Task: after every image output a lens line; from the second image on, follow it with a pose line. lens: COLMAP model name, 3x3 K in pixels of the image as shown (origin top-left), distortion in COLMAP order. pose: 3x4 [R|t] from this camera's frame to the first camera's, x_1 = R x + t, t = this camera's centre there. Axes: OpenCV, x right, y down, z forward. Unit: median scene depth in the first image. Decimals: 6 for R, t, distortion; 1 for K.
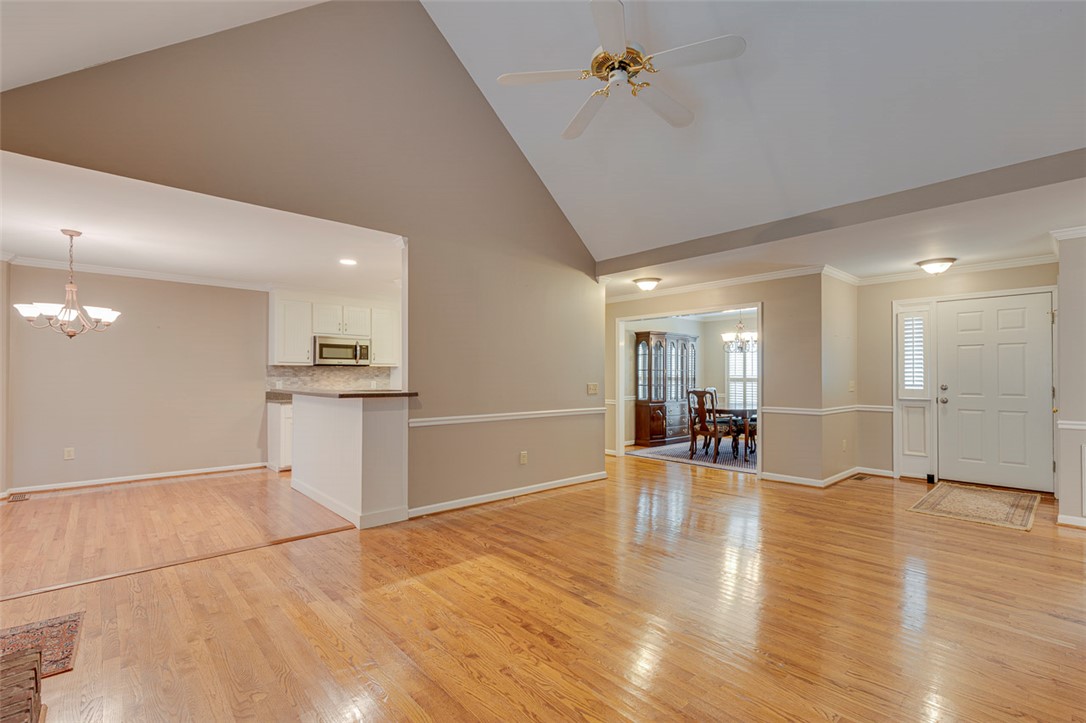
lens RADIAL K [[495.3, 0, 550.0], [0, 495.3, 372.1], [0, 0, 1]] dist [0.009356, -0.000886]
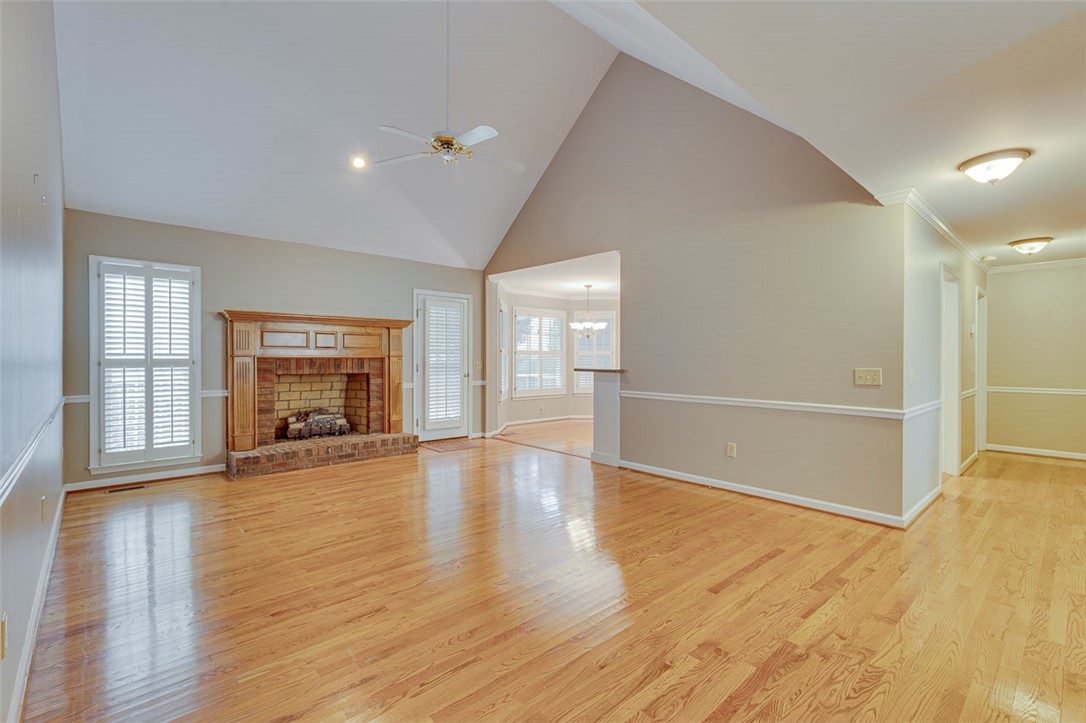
lens RADIAL K [[495.3, 0, 538.5], [0, 495.3, 360.0], [0, 0, 1]] dist [0.009356, -0.000886]
pose [[-0.022701, 0.006648, -0.999720, 0.697349], [0.006402, 0.999958, 0.006504, 0.004244], [0.999722, -0.006252, -0.022743, 0.564184]]
